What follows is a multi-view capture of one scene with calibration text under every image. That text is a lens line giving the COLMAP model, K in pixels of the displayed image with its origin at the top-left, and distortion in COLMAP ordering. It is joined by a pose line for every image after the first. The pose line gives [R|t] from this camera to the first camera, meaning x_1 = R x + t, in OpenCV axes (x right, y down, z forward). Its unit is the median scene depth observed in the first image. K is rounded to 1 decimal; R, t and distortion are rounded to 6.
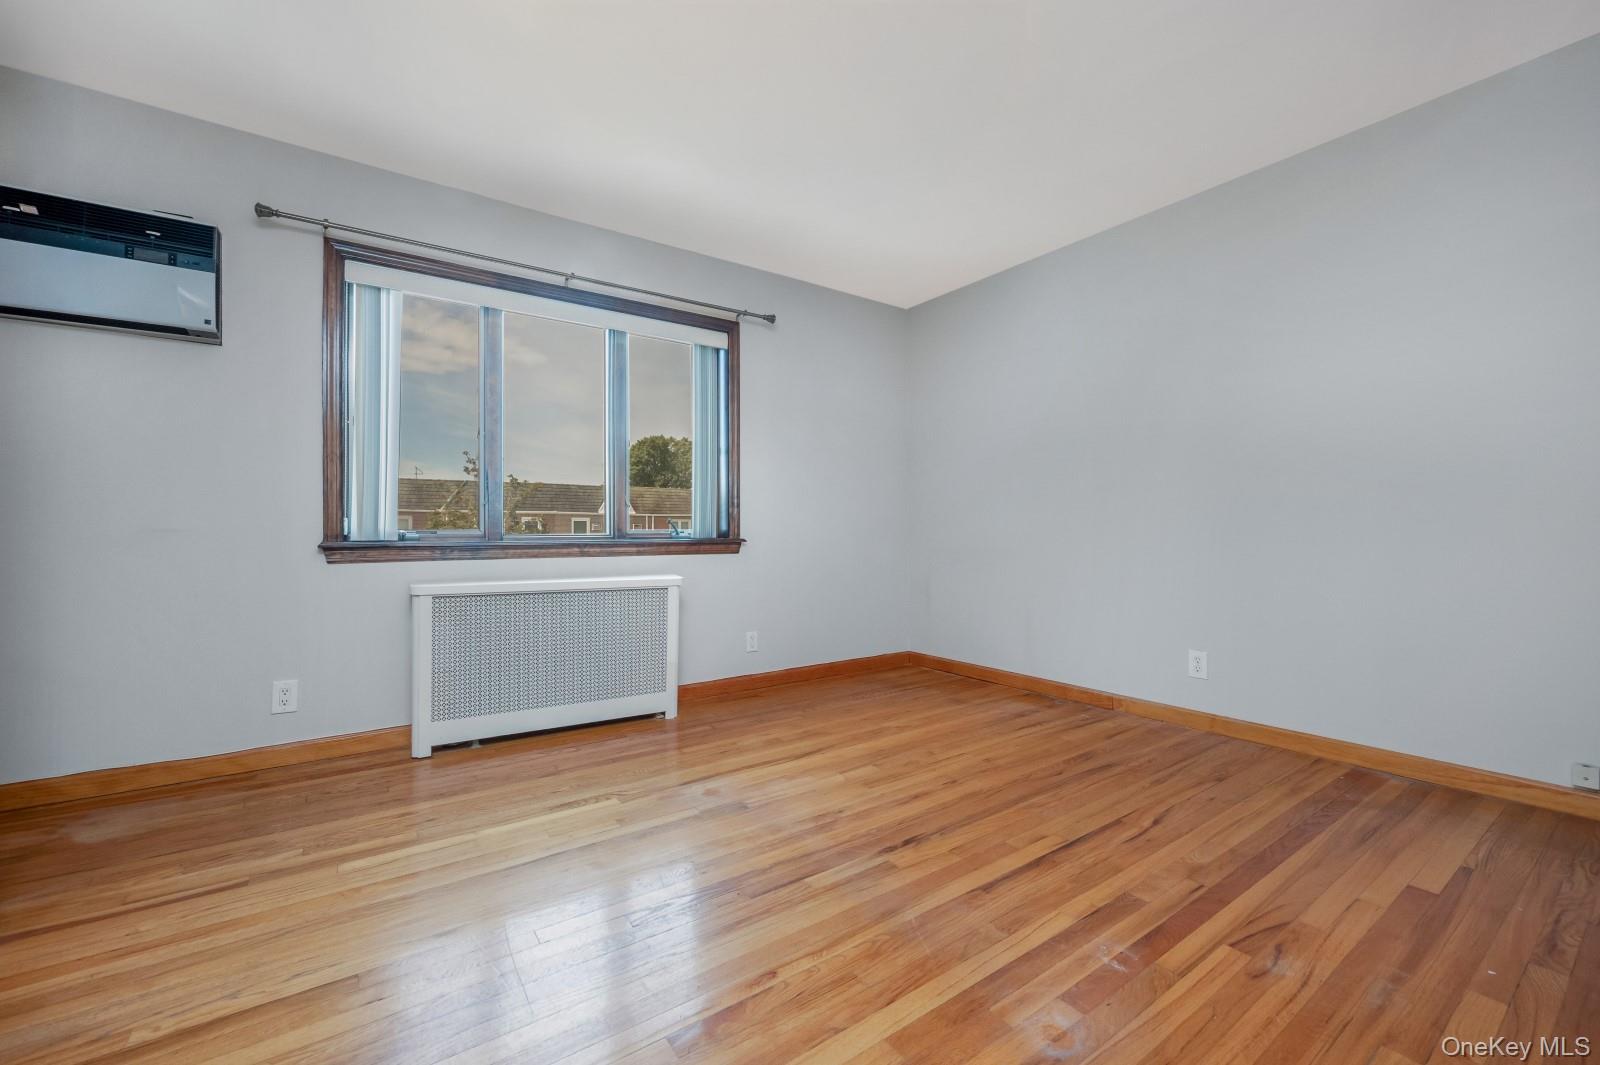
lens RADIAL K [[625.2, 0, 800.0], [0, 625.2, 532.5], [0, 0, 1]] dist [-0.000113, 0.000001]
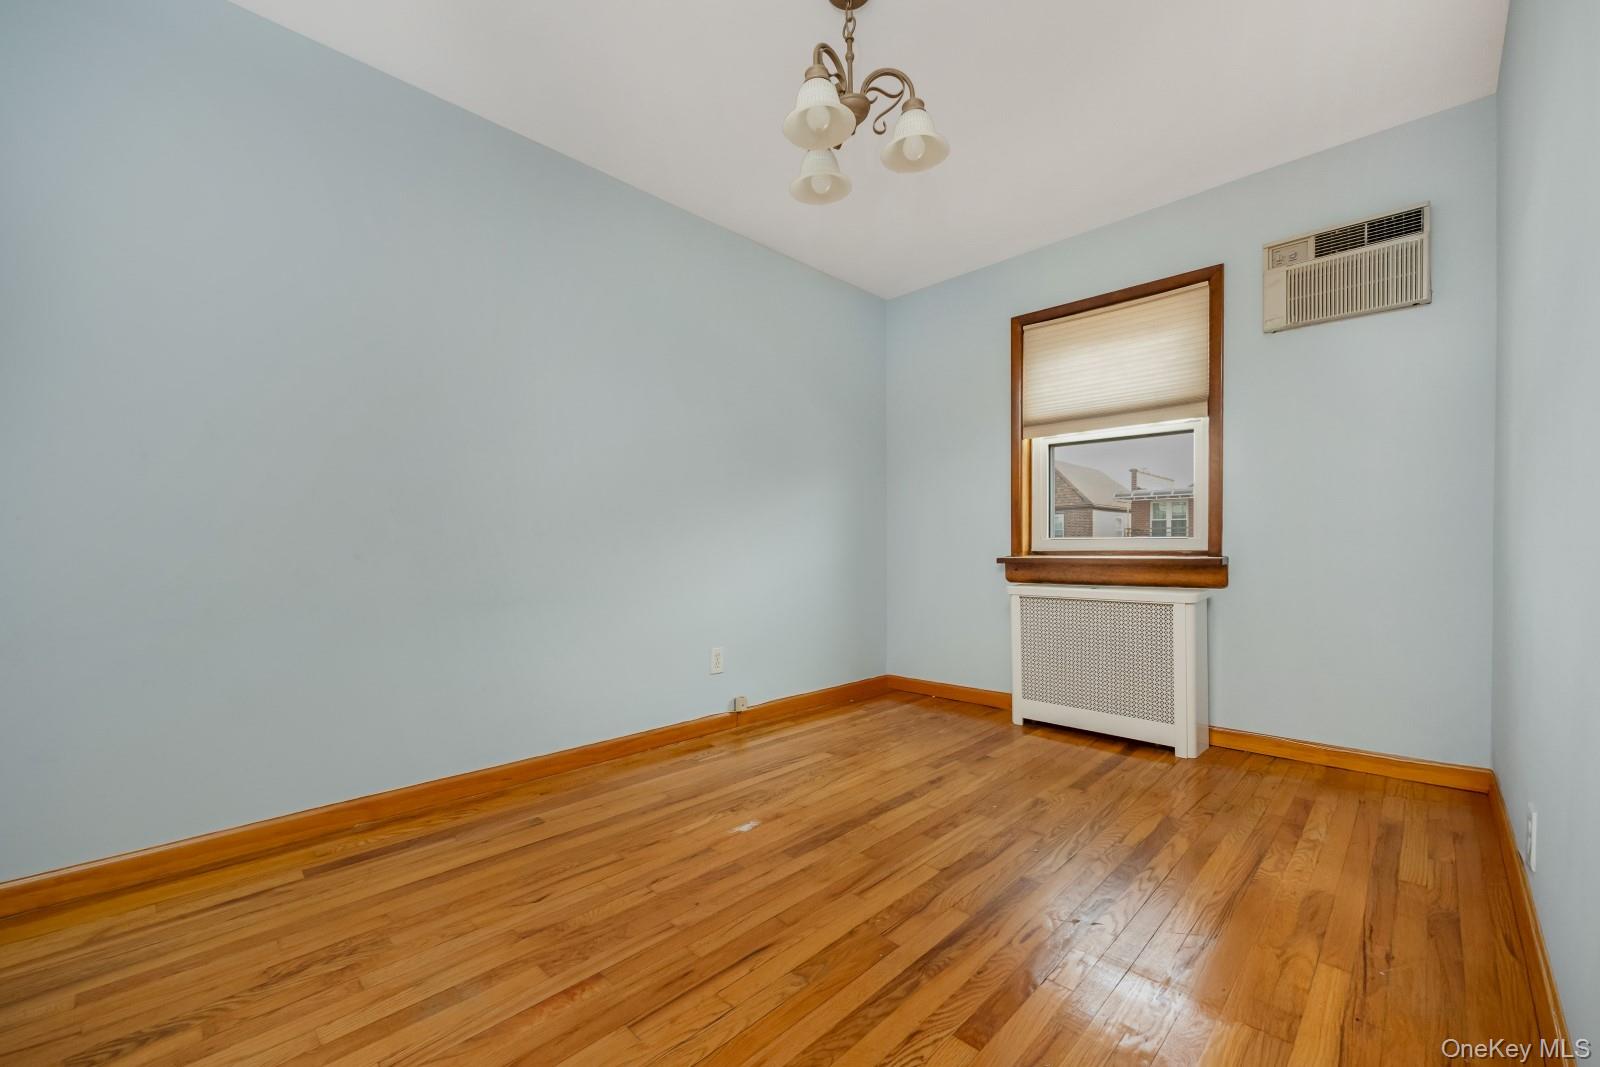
lens RADIAL K [[653.6, 0, 794.5], [0, 653.6, 537.7], [0, 0, 1]] dist [-0.003921, -0.000207]
pose [[0.199150, -0.019659, -0.979772, 0.563556], [0.003385, 0.999807, -0.019372, 0.018105], [0.979963, 0.000541, 0.199178, 0.322364]]
